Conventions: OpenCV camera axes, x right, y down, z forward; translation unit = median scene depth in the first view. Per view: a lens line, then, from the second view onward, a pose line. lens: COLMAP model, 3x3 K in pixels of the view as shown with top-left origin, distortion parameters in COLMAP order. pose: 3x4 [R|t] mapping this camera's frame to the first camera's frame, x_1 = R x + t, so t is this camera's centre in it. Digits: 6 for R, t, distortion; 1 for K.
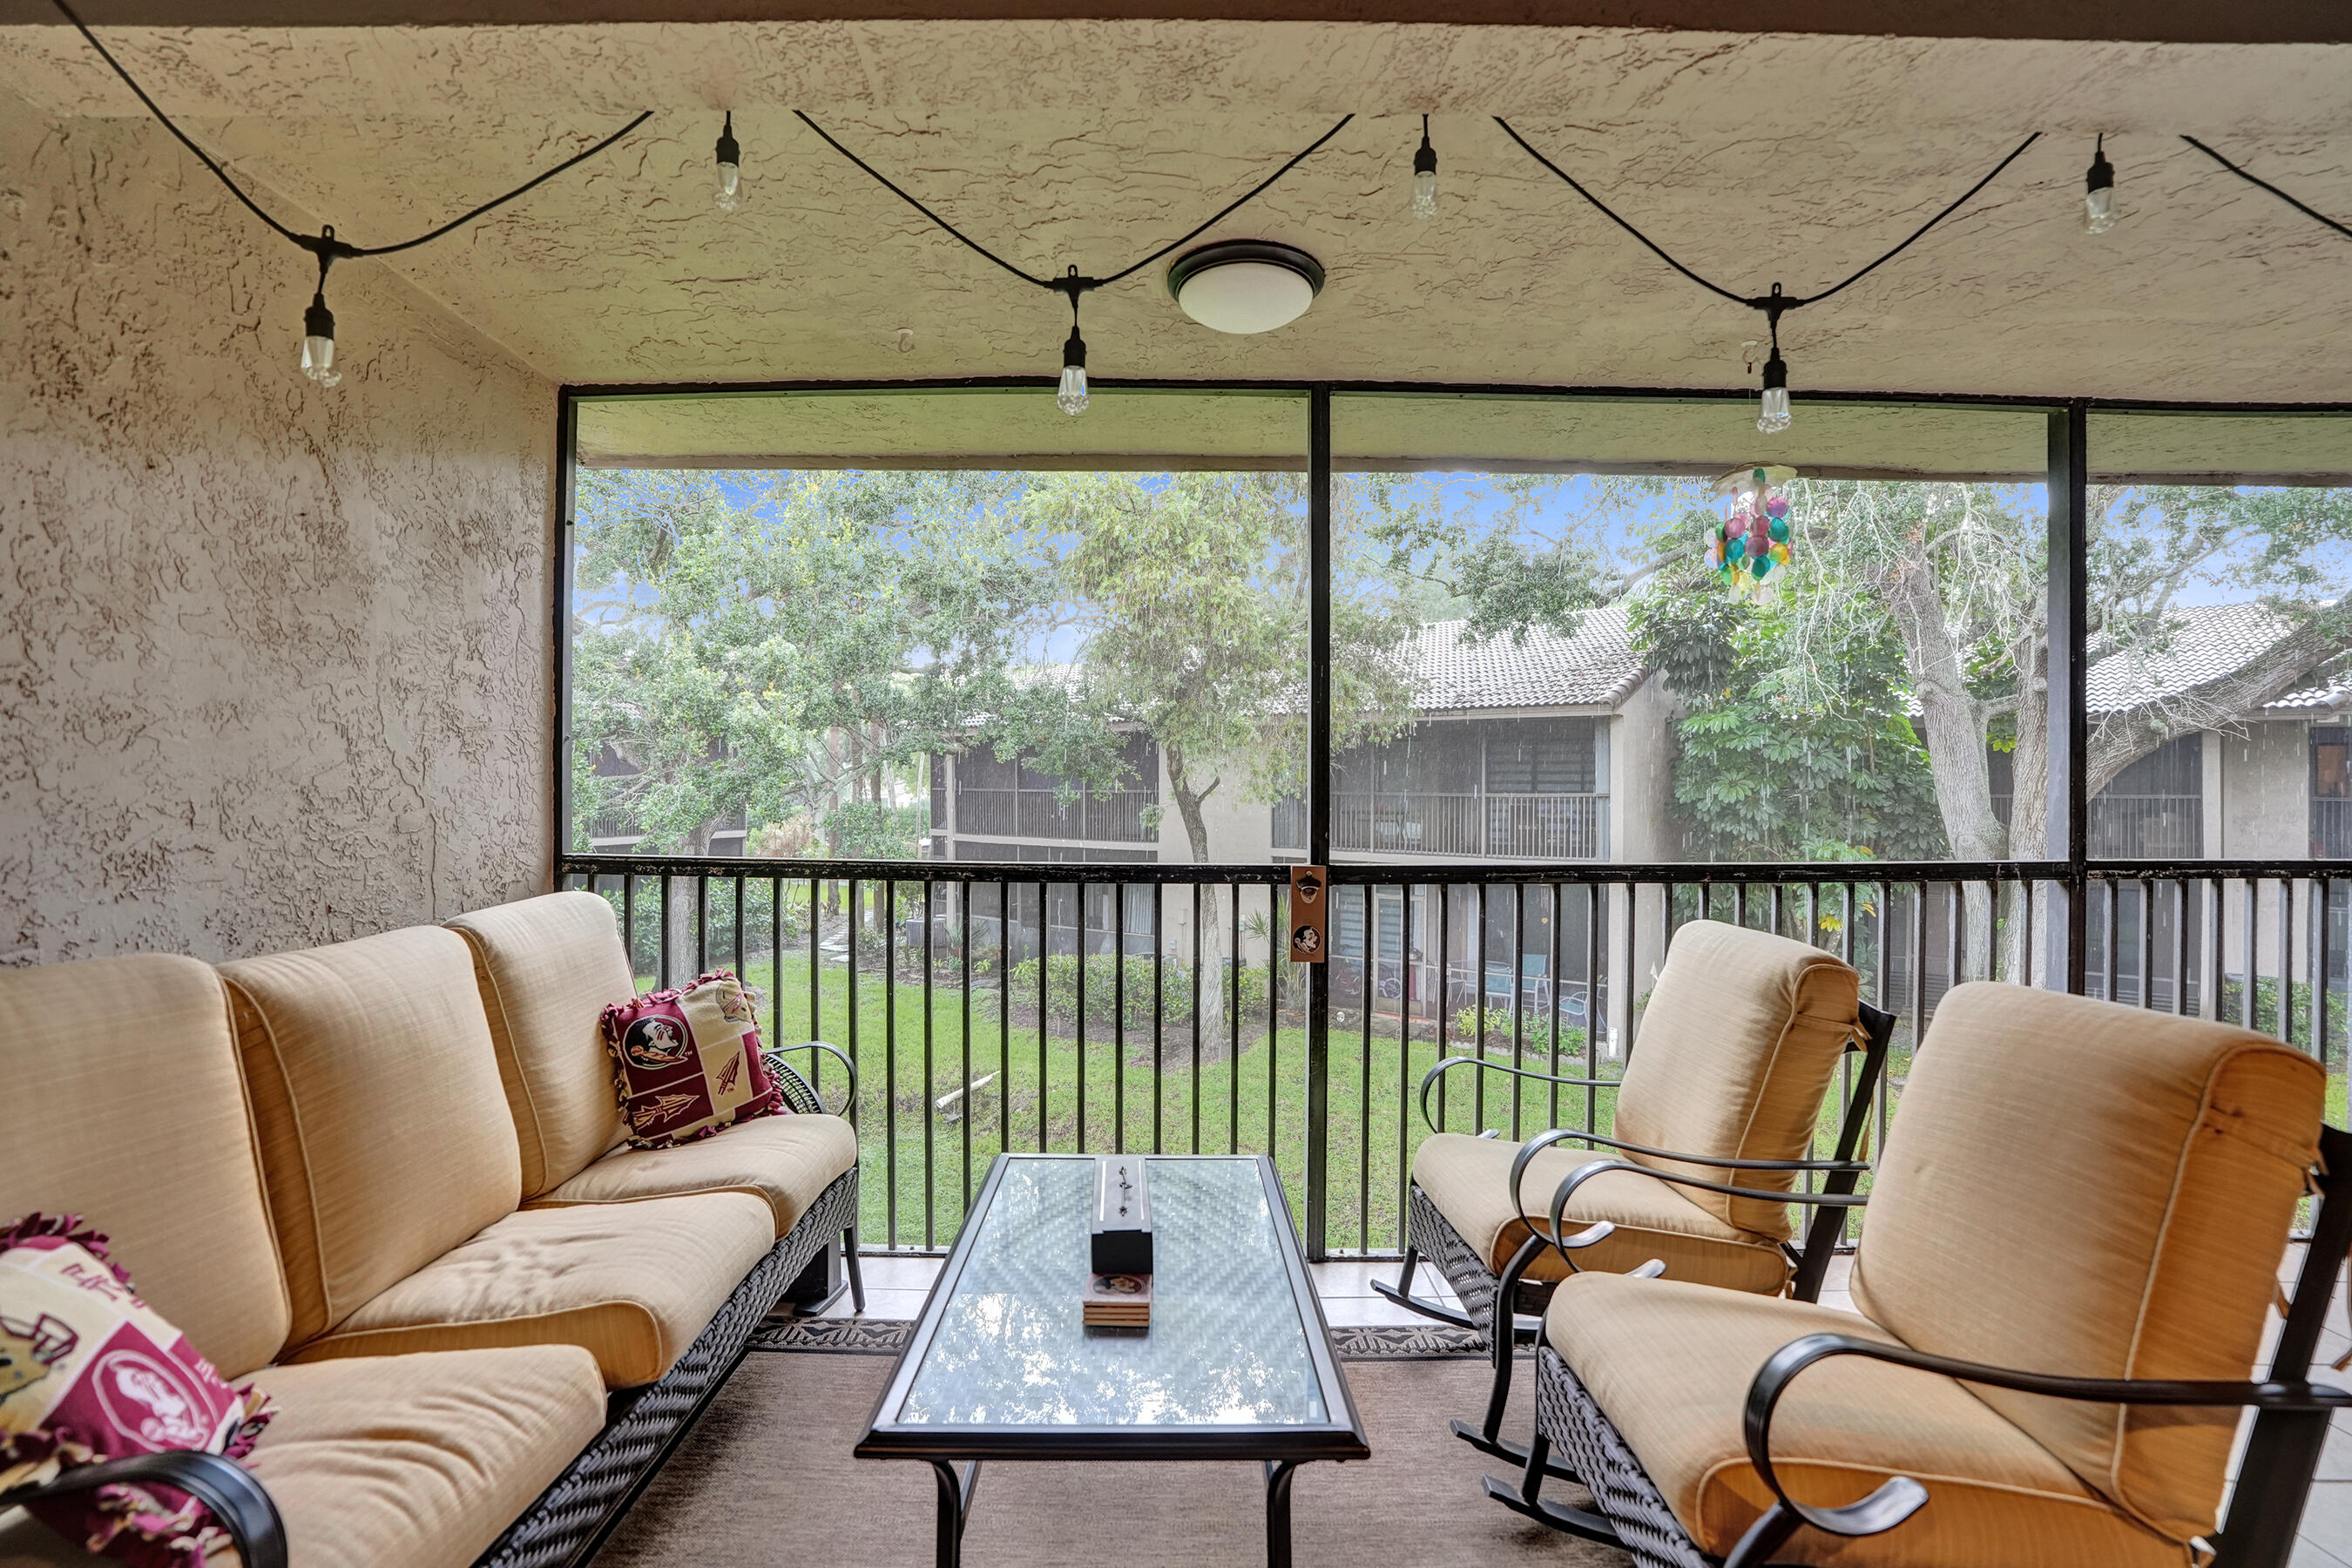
lens RADIAL K [[1129.9, 0, 1162.2], [0, 1129.9, 797.2], [0, 0, 1]] dist [-0.068224, 0.023037]
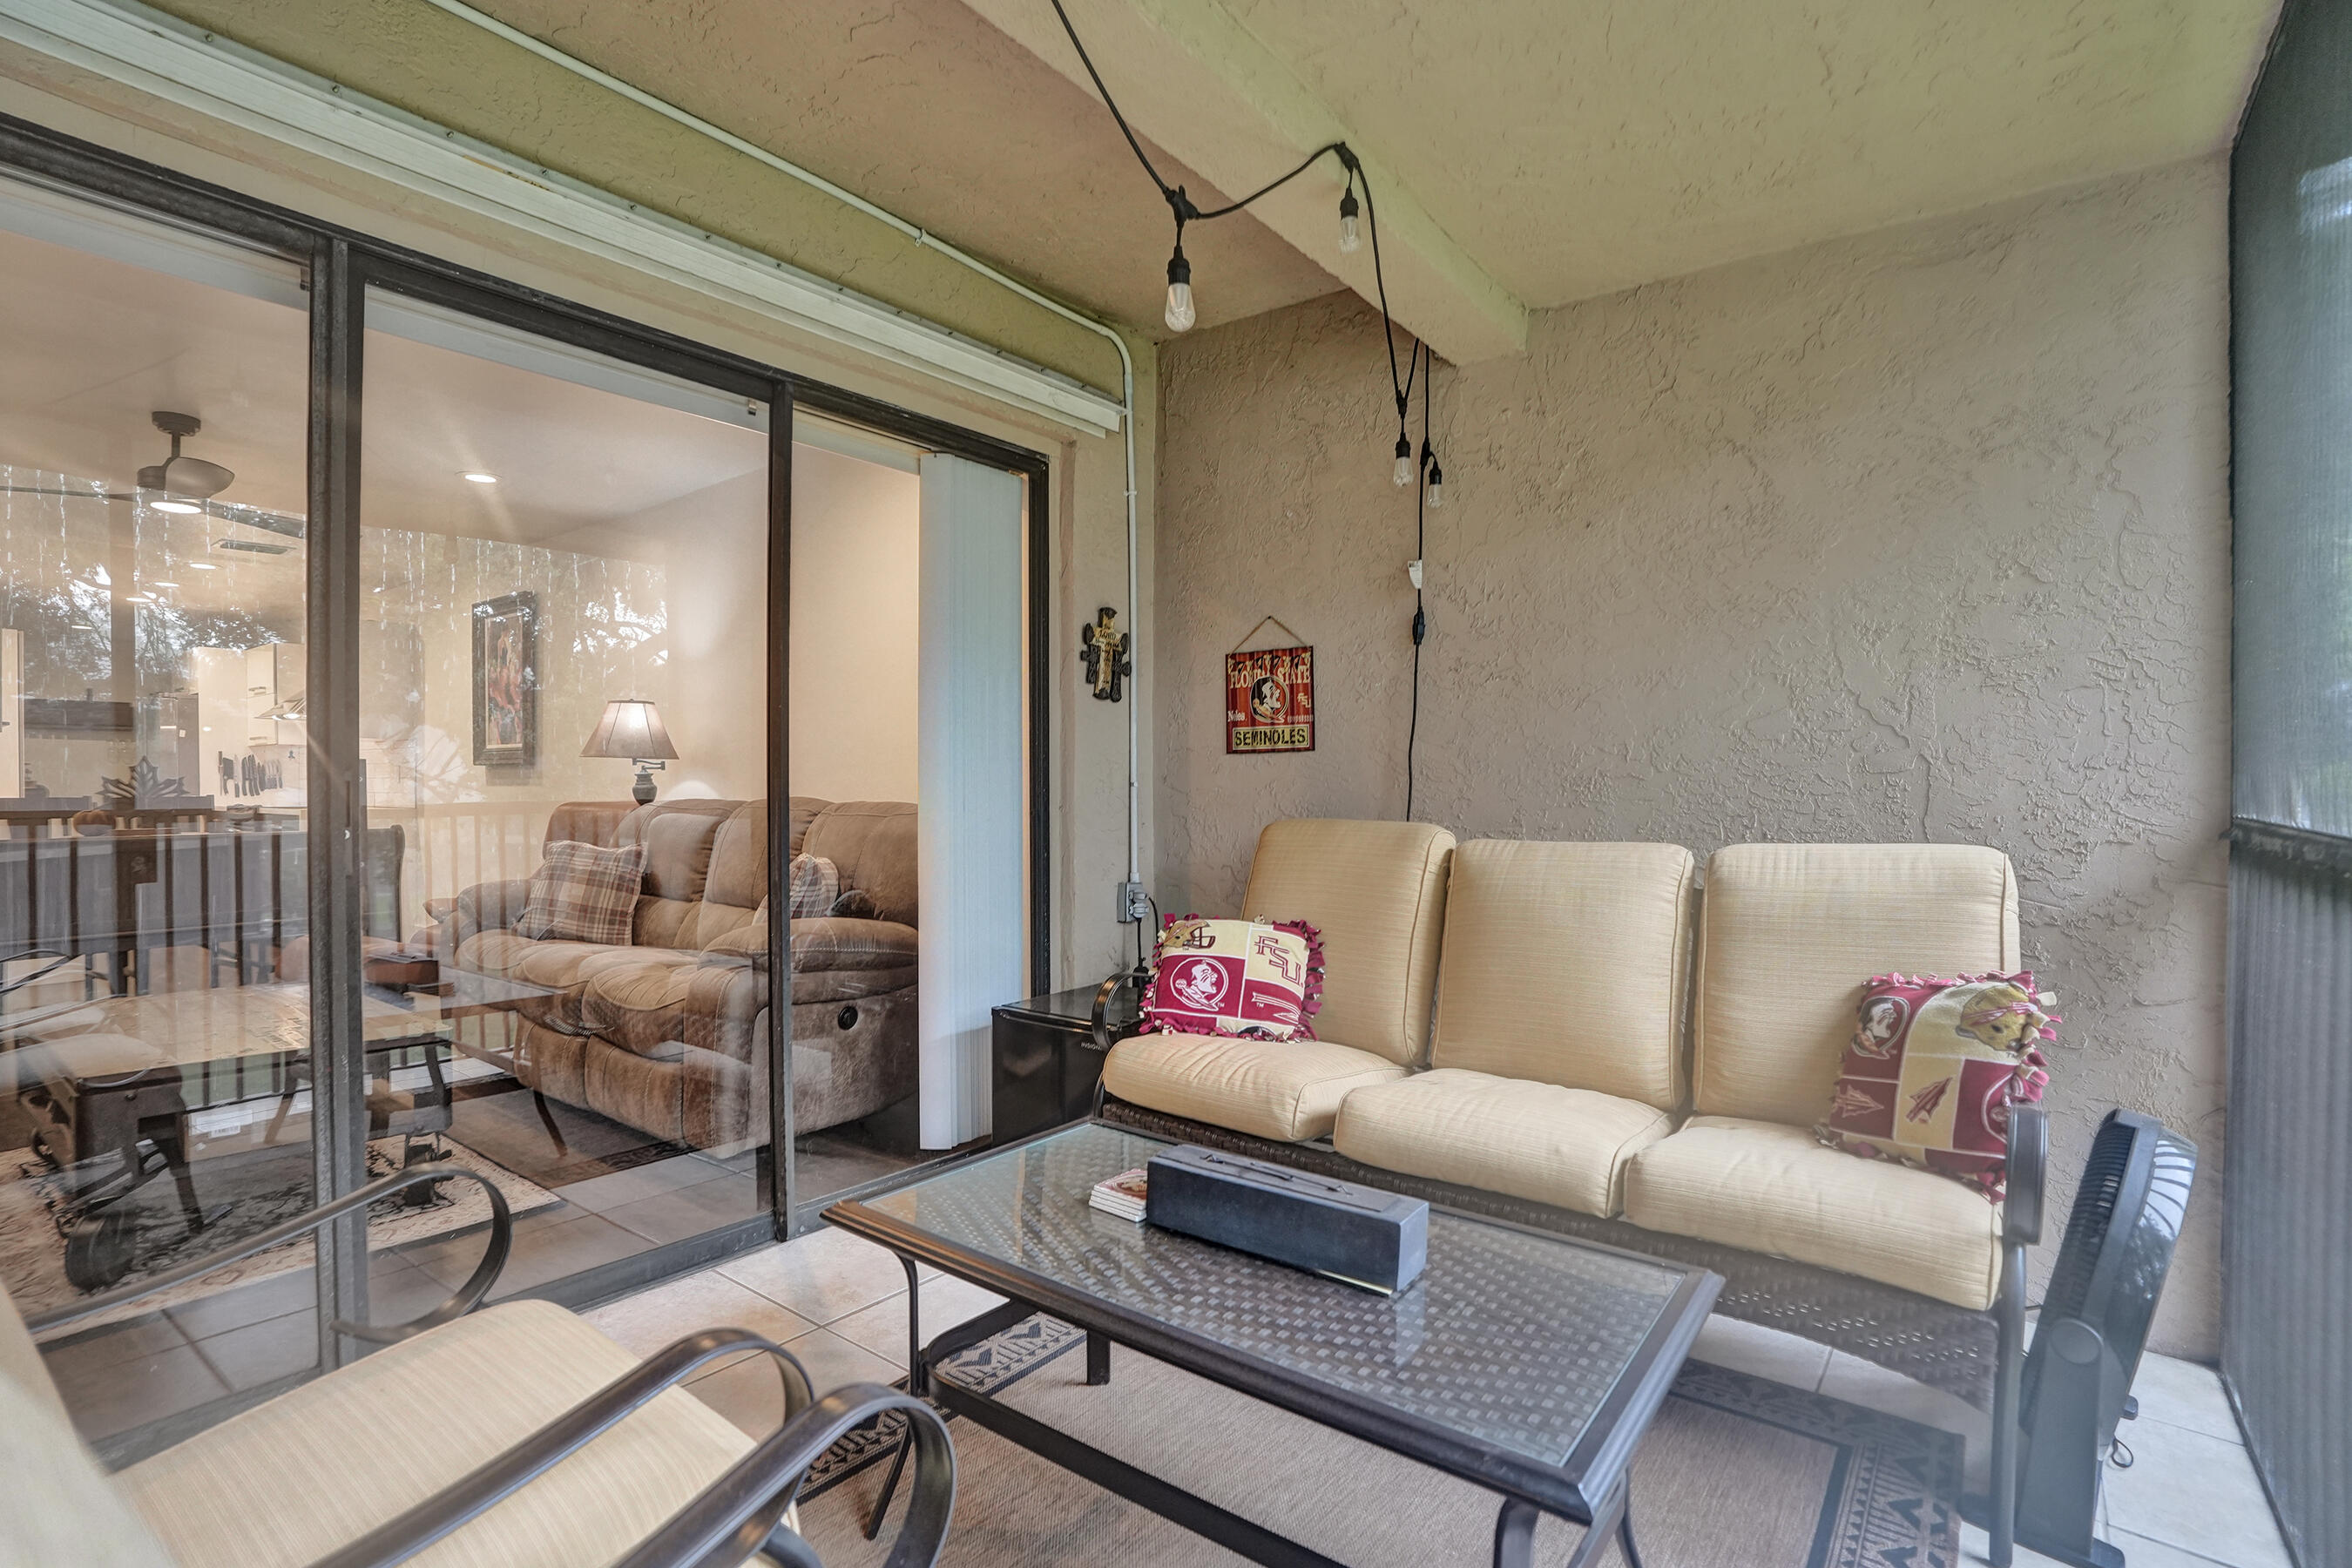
lens RADIAL K [[1129.9, 0, 1168.0], [0, 1129.9, 796.2], [0, 0, 1]] dist [-0.068224, 0.023037]
pose [[-0.597266, 0.005438, -0.802025, 0.525224], [-0.010618, 0.999836, 0.014686, 0.047545], [0.801973, 0.017287, -0.597110, 1.113220]]
